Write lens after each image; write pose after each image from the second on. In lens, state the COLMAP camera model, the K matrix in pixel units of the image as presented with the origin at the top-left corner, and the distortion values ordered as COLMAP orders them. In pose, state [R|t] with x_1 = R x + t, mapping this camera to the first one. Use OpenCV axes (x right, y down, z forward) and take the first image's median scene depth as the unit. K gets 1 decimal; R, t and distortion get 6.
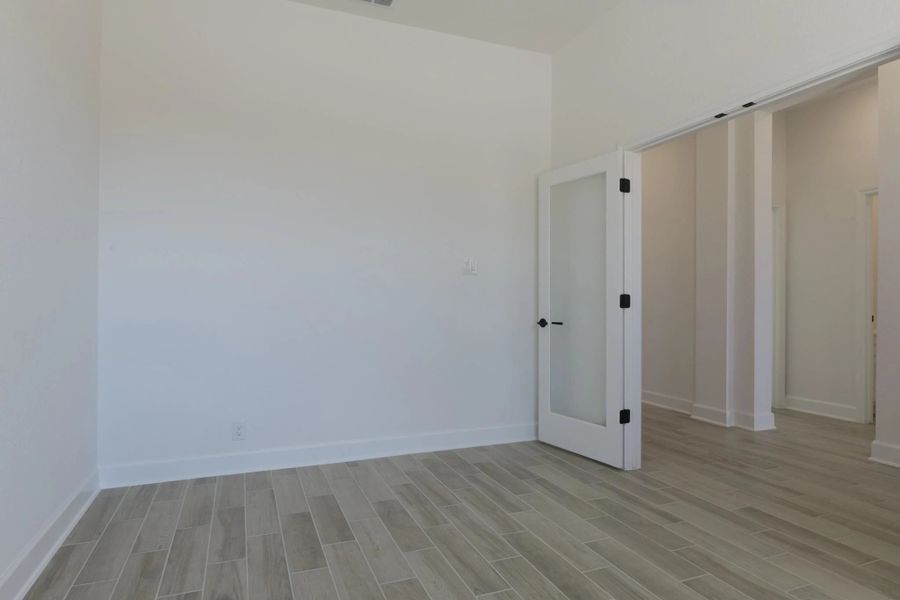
lens RADIAL K [[531.8, 0, 450.0], [0, 531.8, 300.0], [0, 0, 1]] dist [-0.001864, -0.000623]
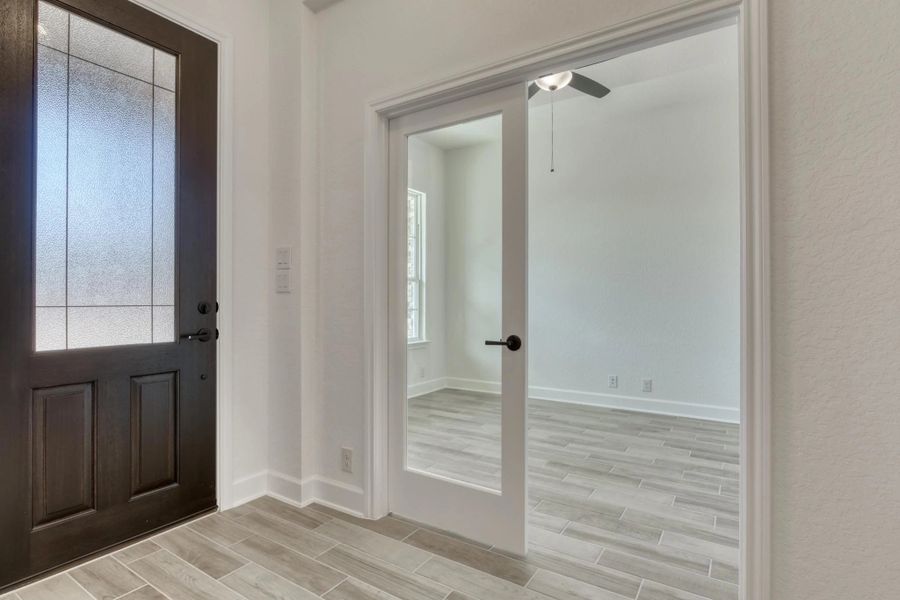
lens RADIAL K [[460.6, 0, 445.7], [0, 460.6, 299.4], [0, 0, 1]] dist [-0.003178, -0.001554]
pose [[-0.826554, -0.009312, -0.562780, 1.053500], [-0.007881, 0.999957, -0.004972, -0.000393], [0.562802, 0.000325, -0.826592, 1.522859]]
